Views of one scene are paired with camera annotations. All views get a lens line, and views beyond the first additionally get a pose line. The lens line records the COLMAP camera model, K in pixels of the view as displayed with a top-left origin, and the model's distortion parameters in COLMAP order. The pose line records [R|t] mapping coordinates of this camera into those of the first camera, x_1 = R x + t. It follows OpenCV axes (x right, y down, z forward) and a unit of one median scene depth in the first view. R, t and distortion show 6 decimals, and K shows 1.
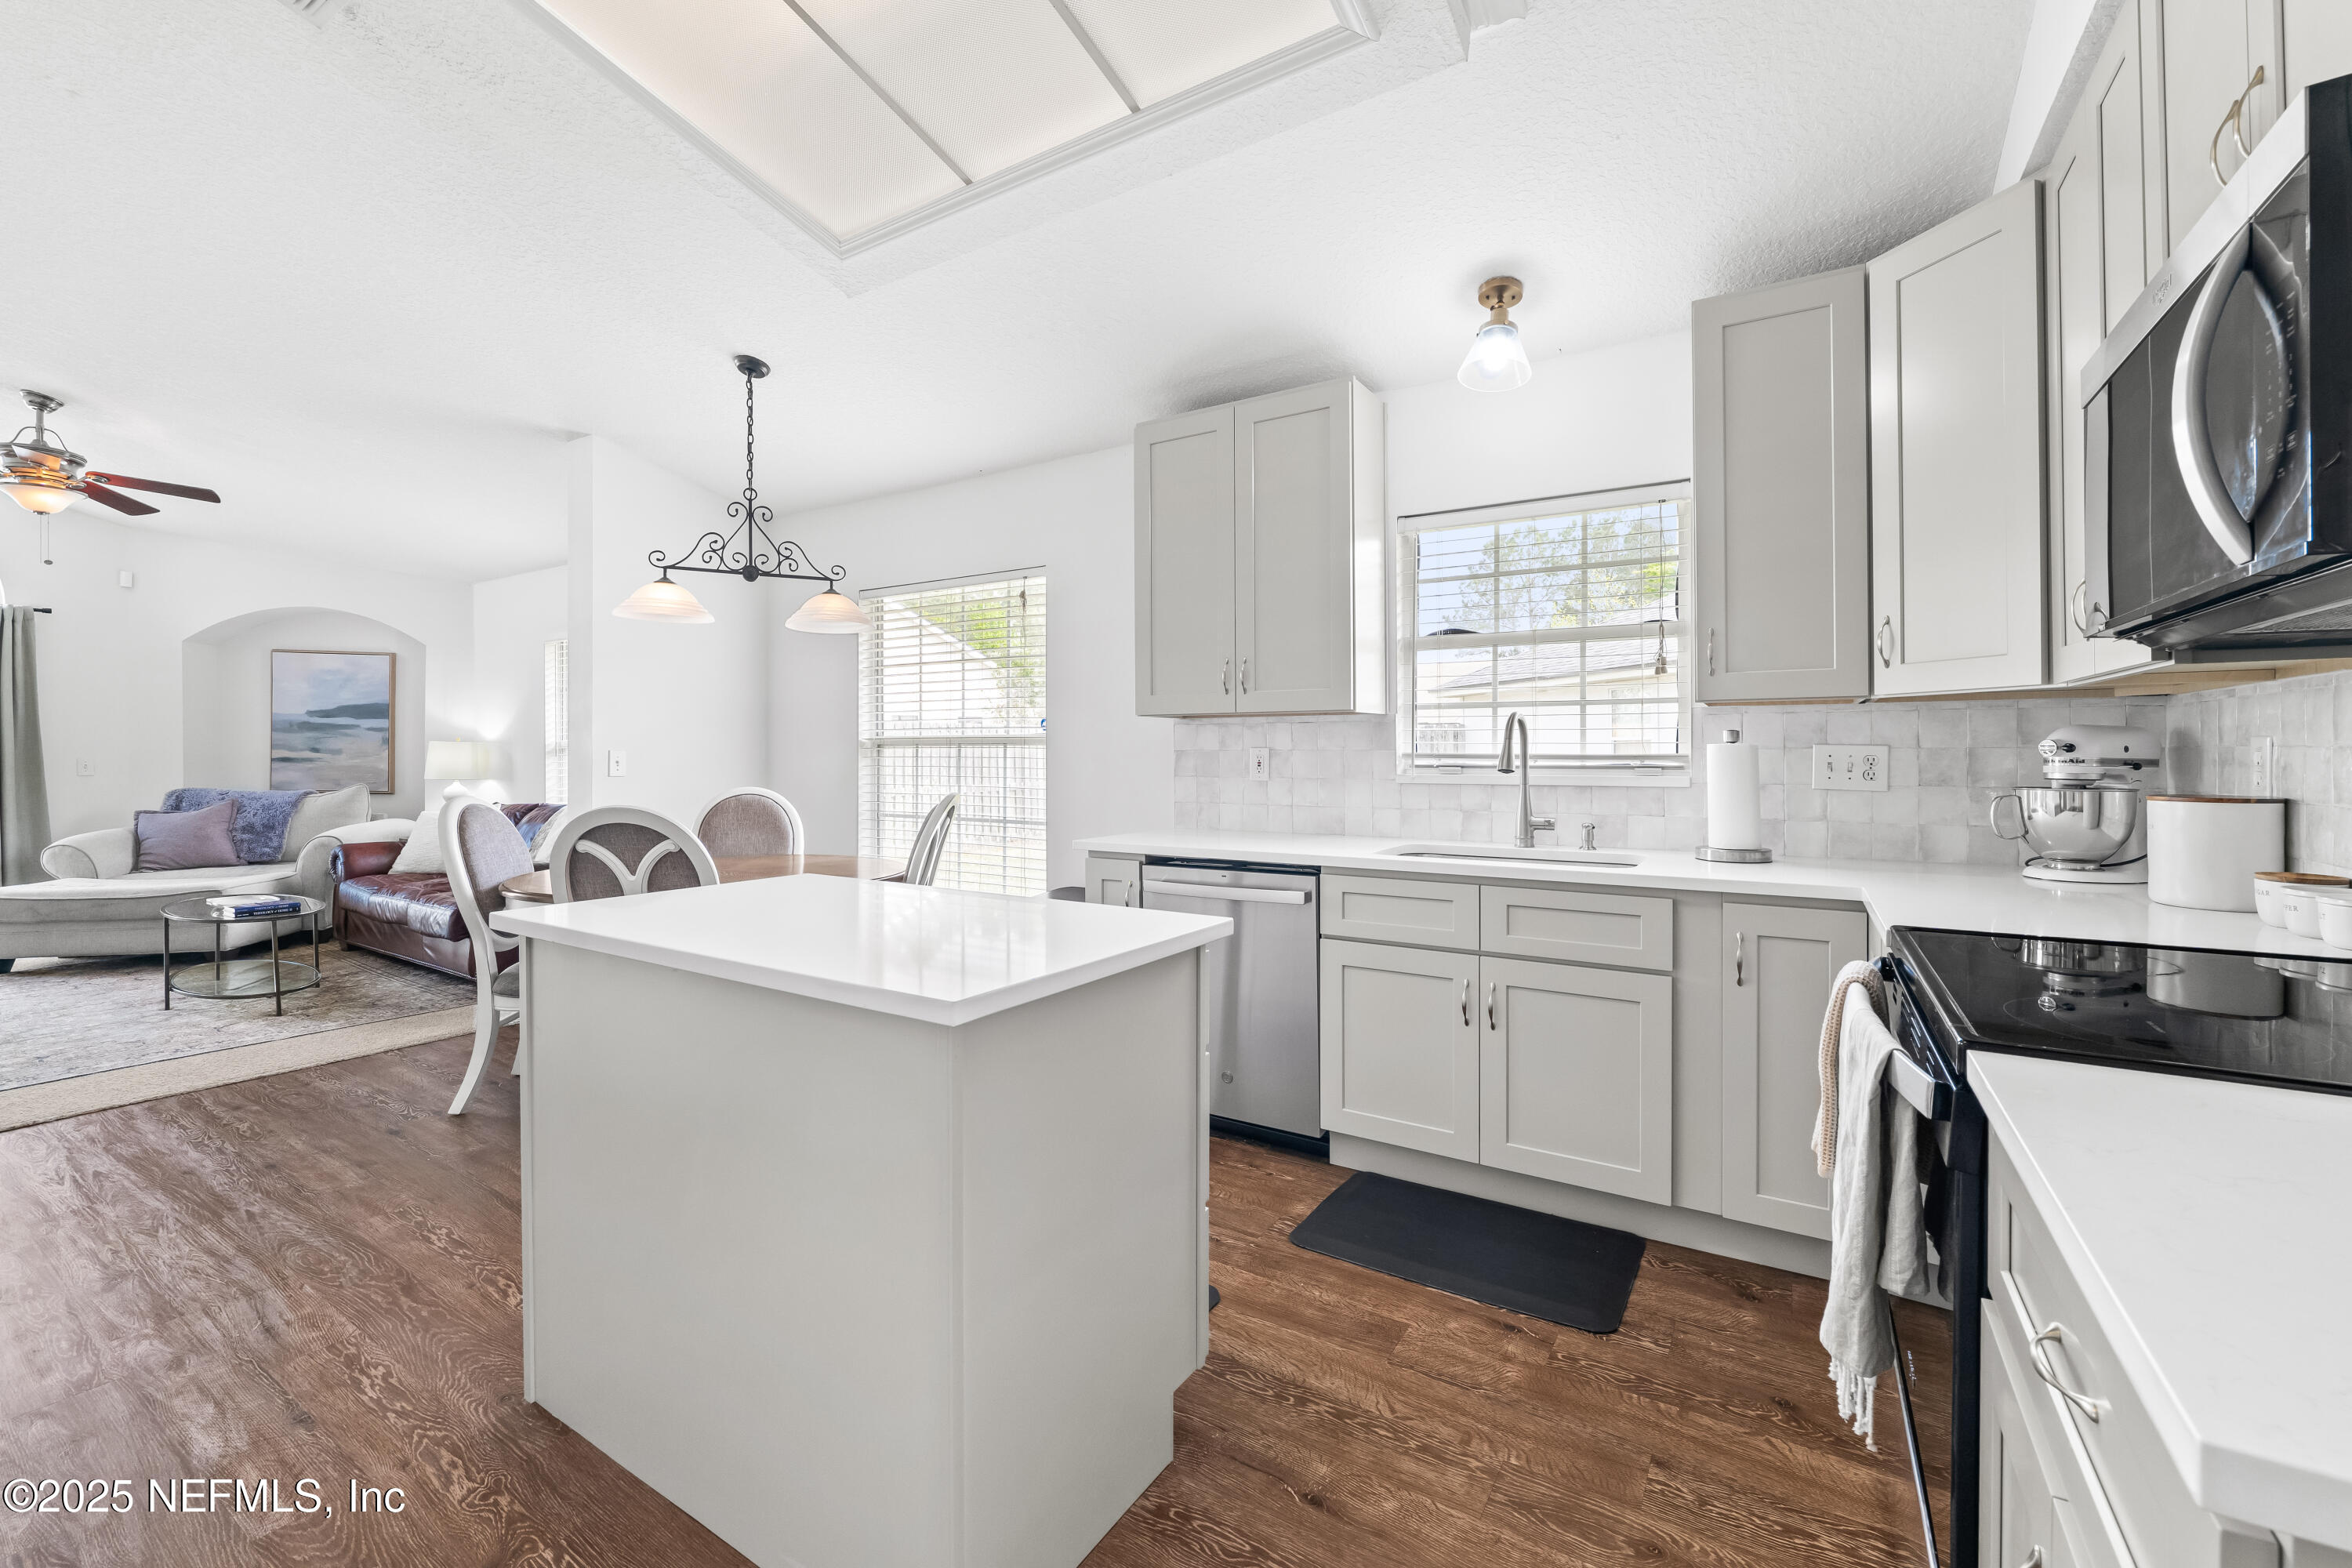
lens RADIAL K [[969.8, 0, 1163.3], [0, 969.8, 750.6], [0, 0, 1]] dist [-0.011138, 0.000083]
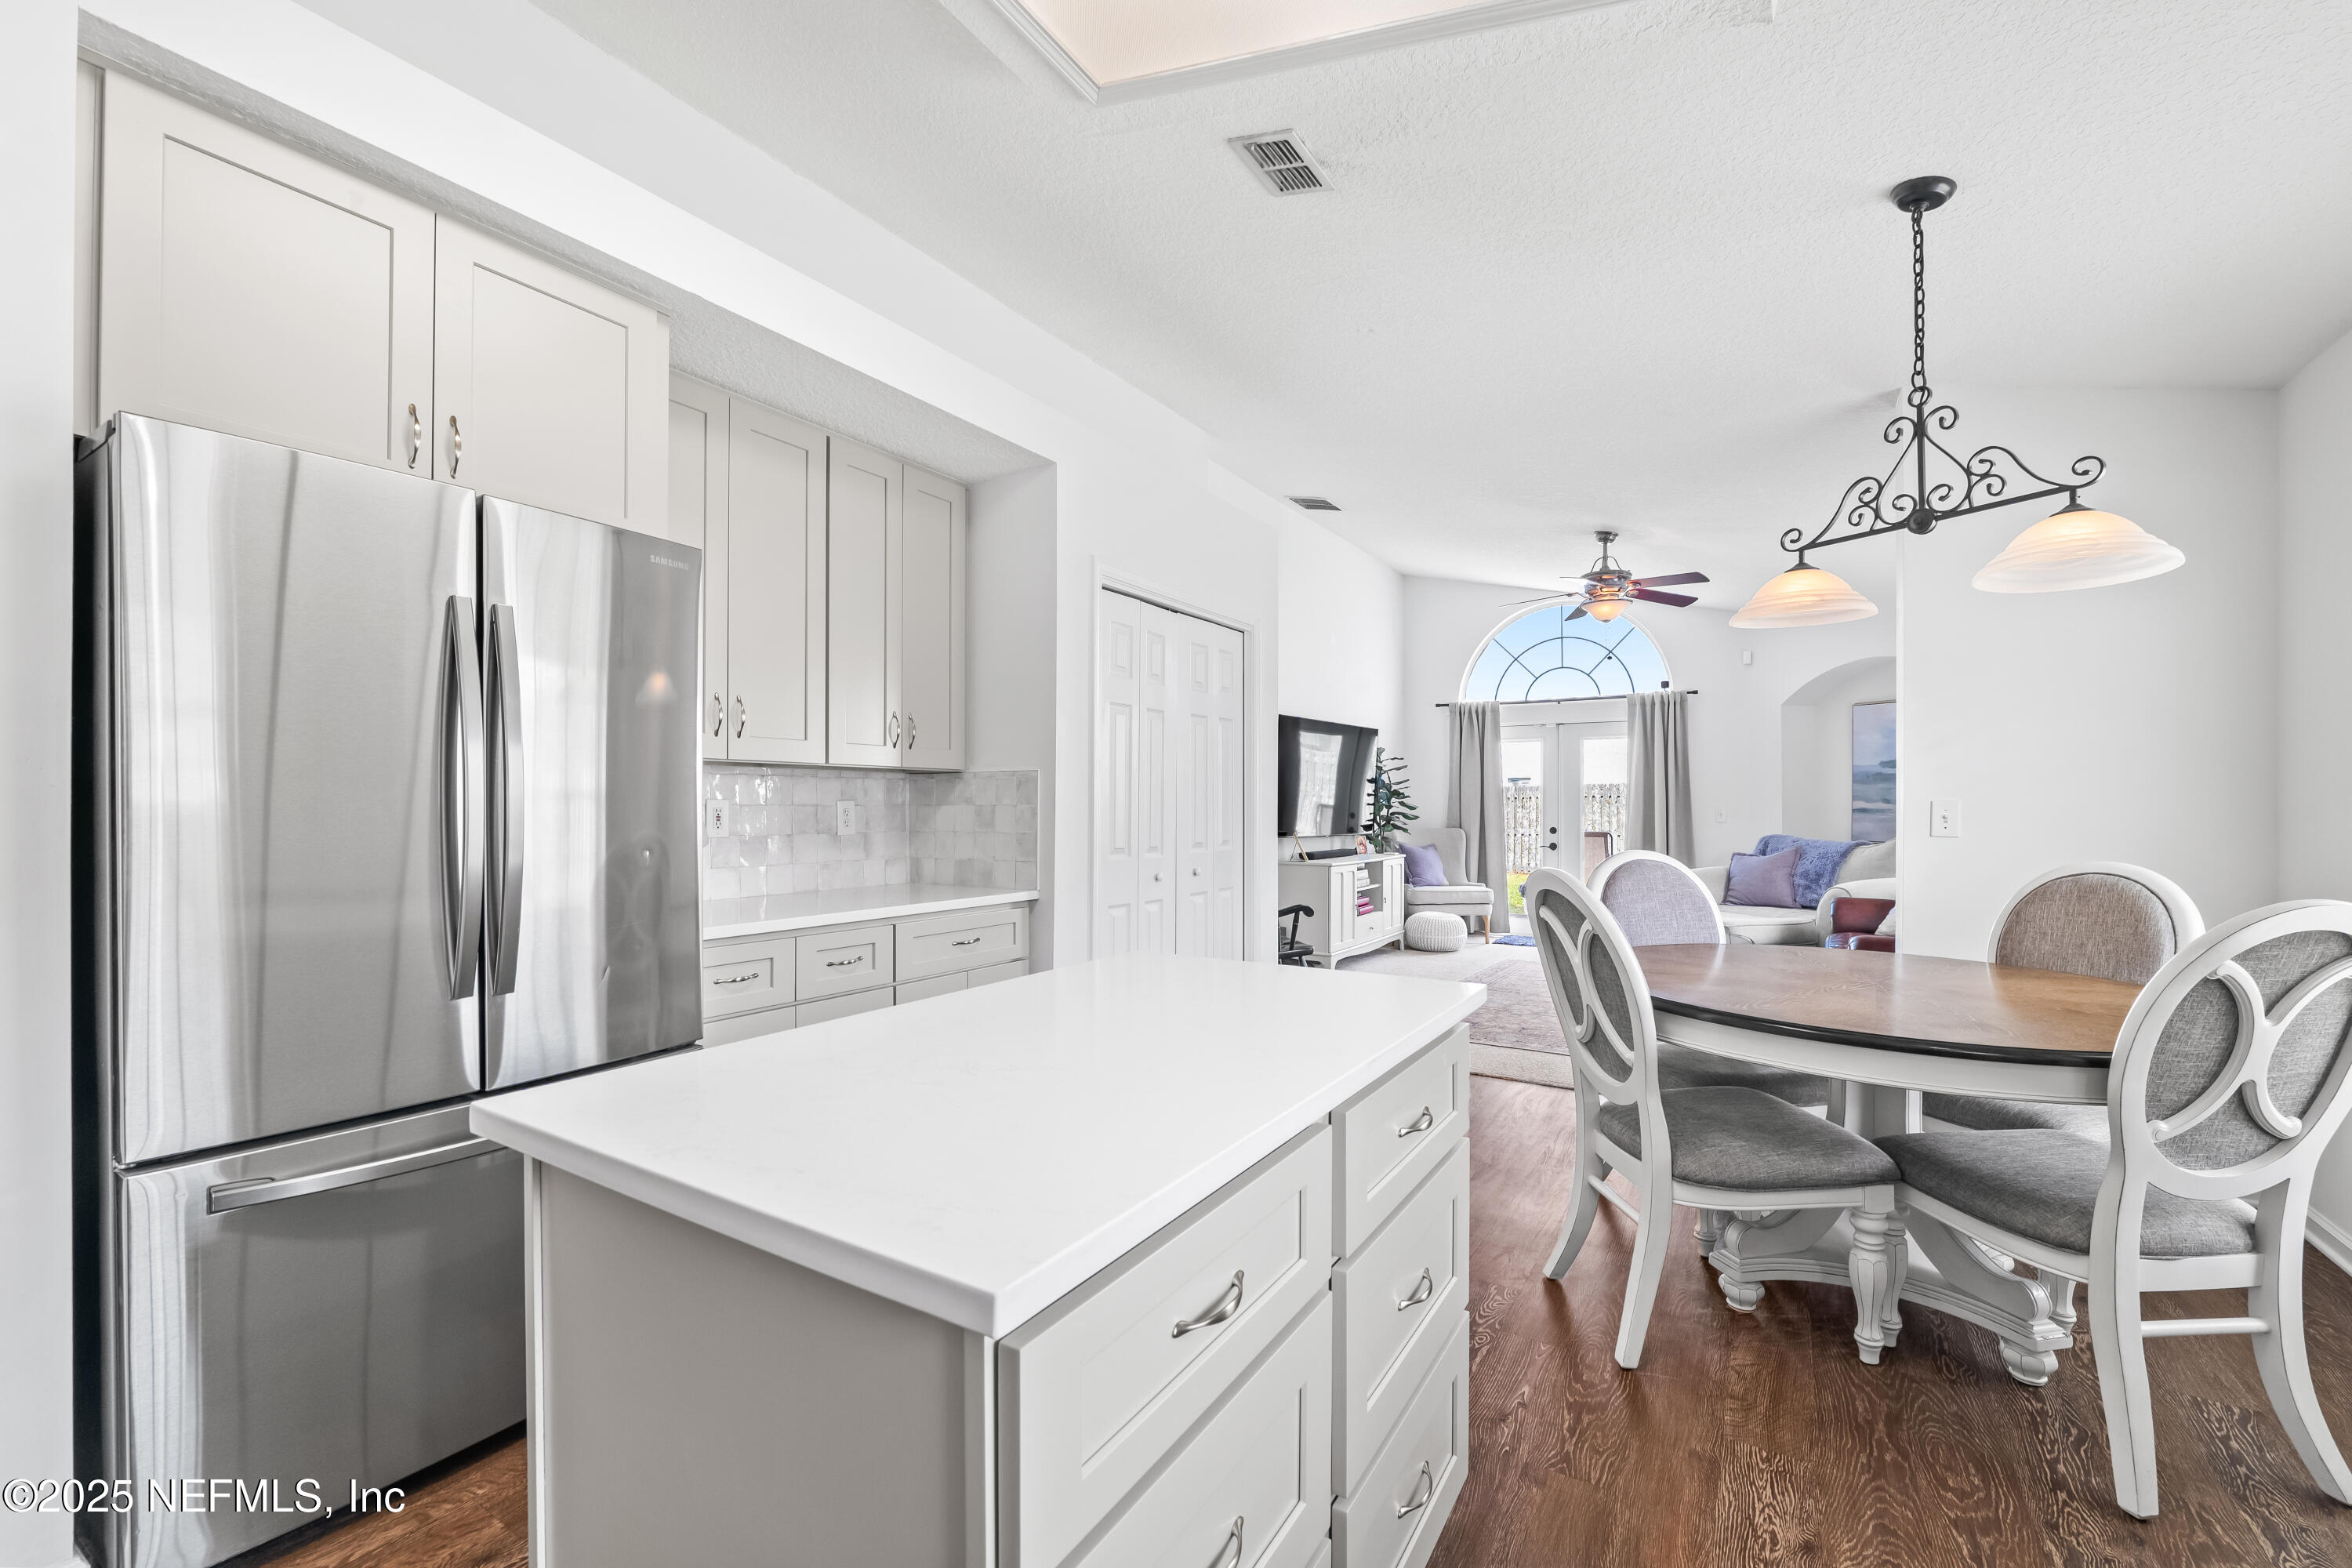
lens RADIAL K [[973.8, 0, 1178.5], [0, 973.8, 803.4], [0, 0, 1]] dist [-0.009303, -0.000132]
pose [[0.013654, 0.001049, -0.999906, 0.206053], [0.000707, 0.999999, 0.001059, 0.000238], [0.999907, -0.000722, 0.013654, 0.522698]]
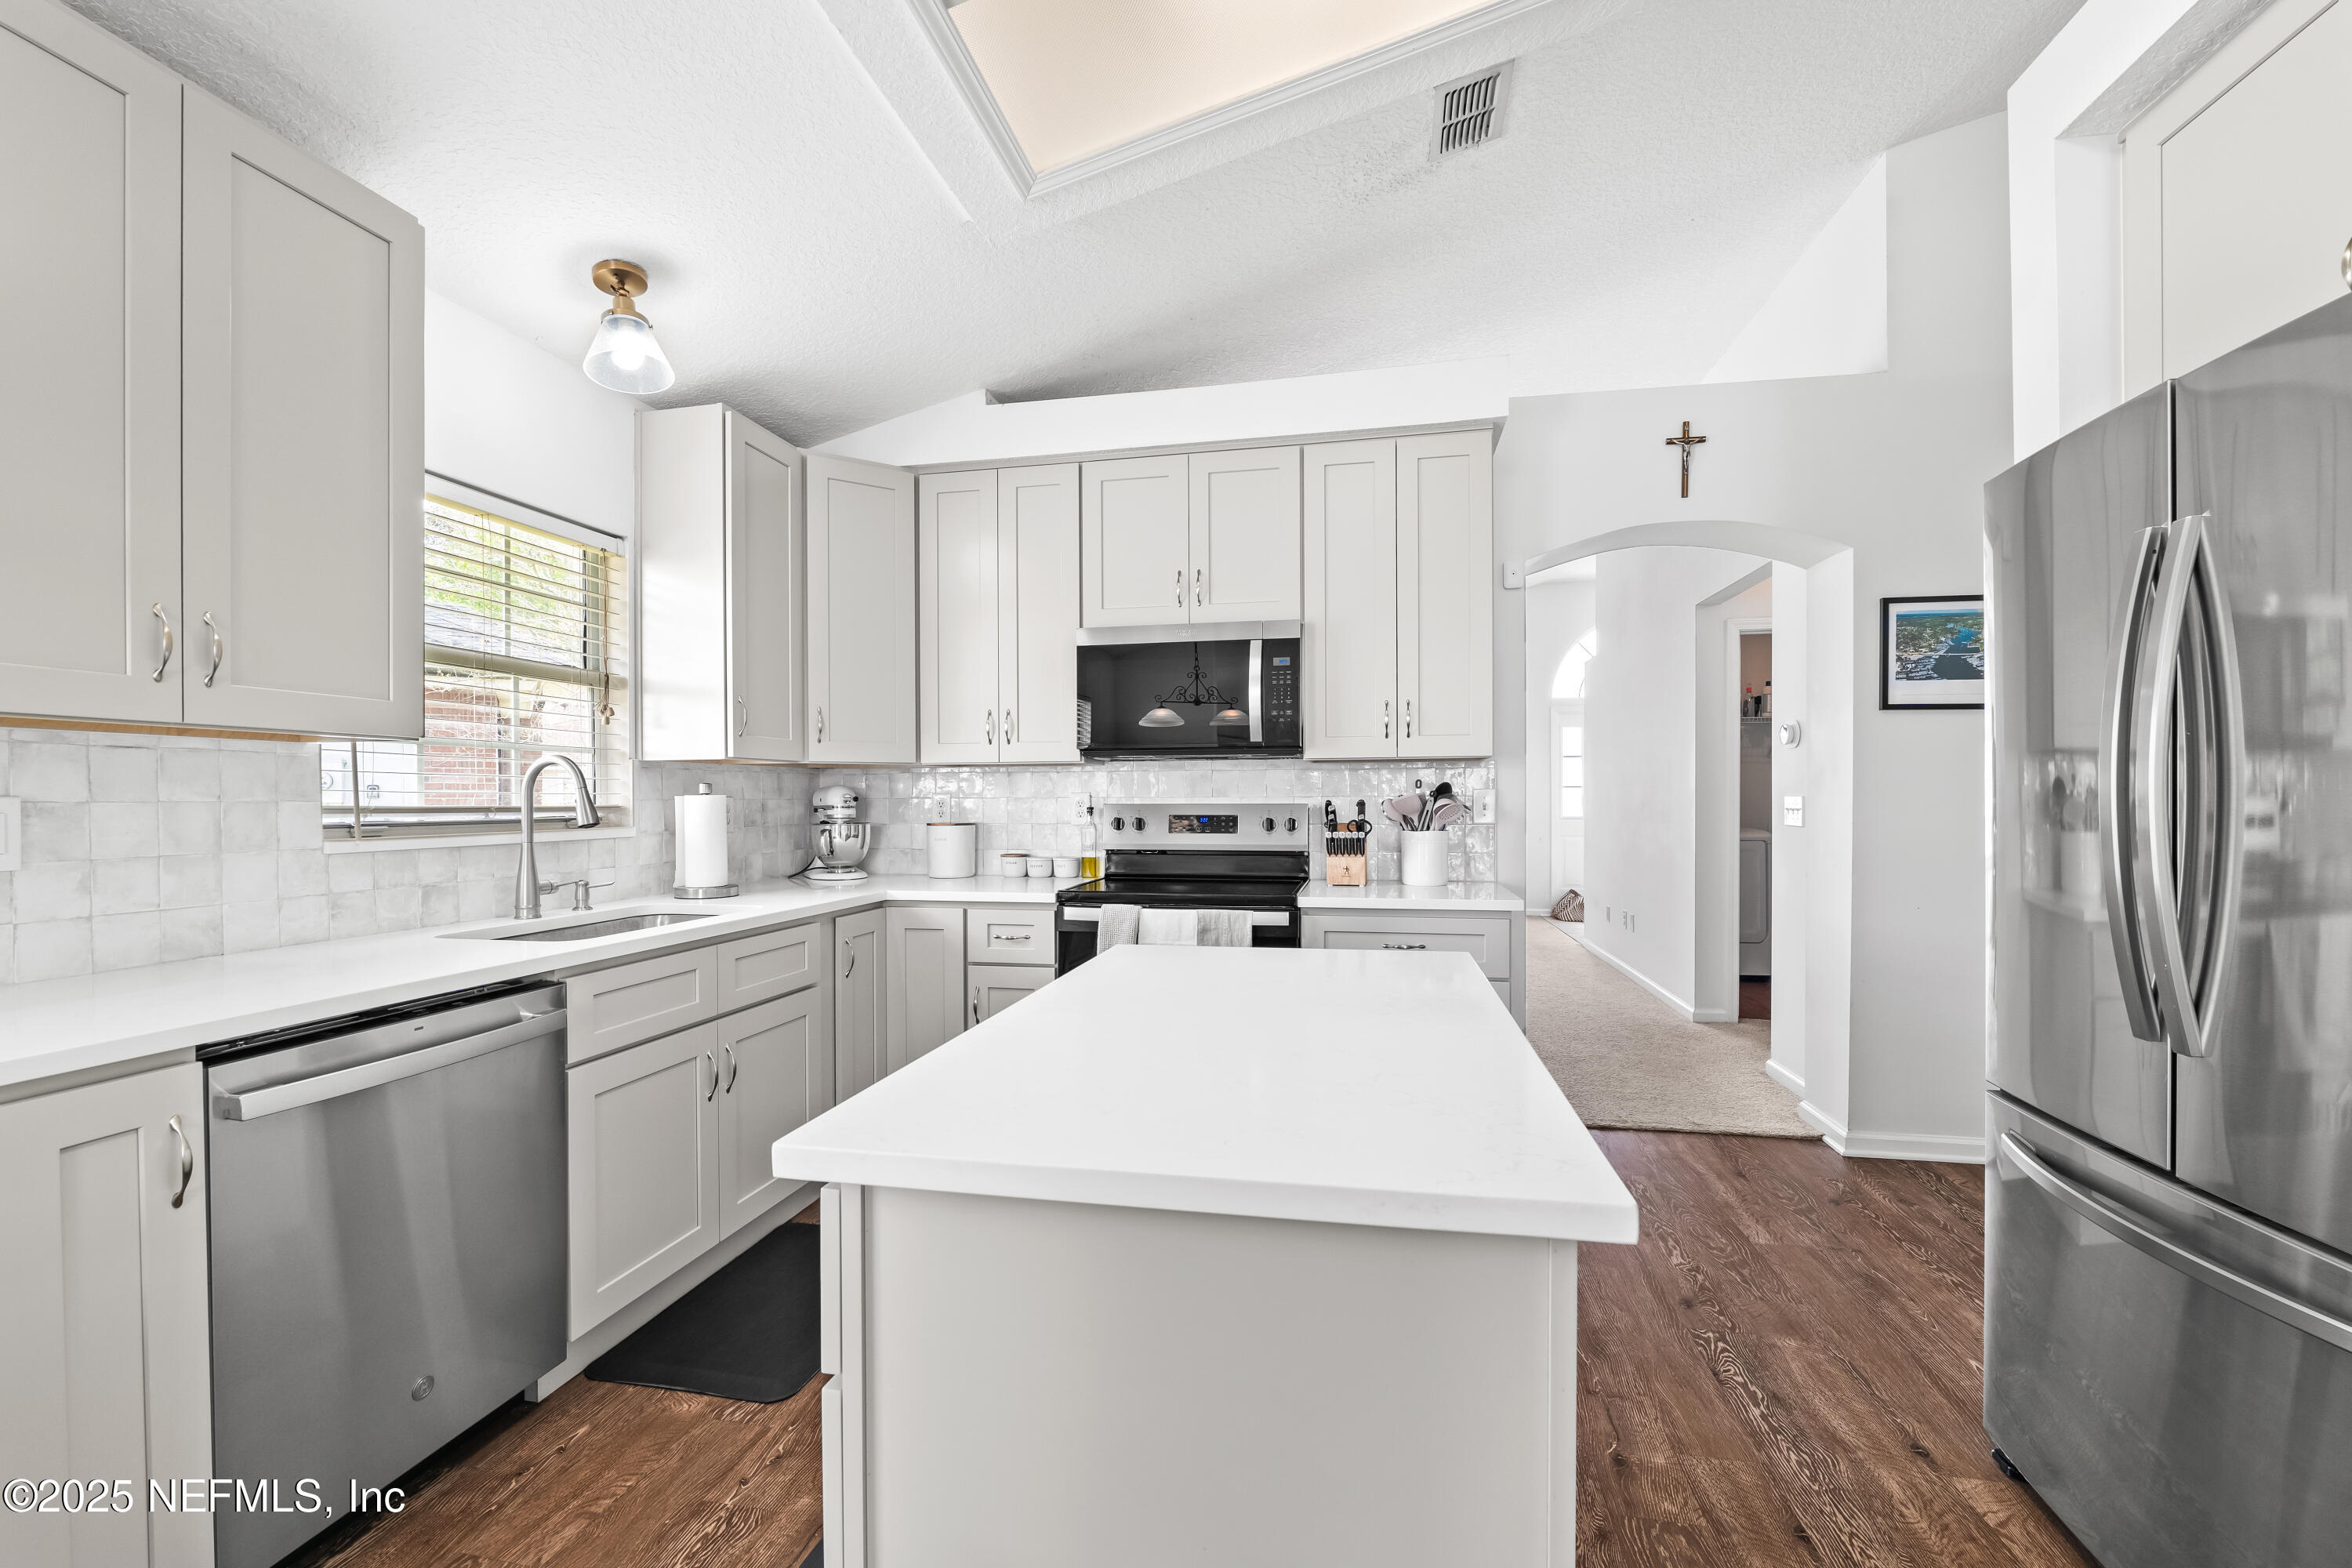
lens RADIAL K [[986.9, 0, 1176.5], [0, 986.9, 807.0], [0, 0, 1]] dist [-0.010707, -0.000249]
pose [[-0.365667, -0.004243, 0.930736, -0.513854], [0.006157, 0.999957, 0.006977, 0.001635], [-0.930726, 0.008281, -0.365625, 0.669038]]
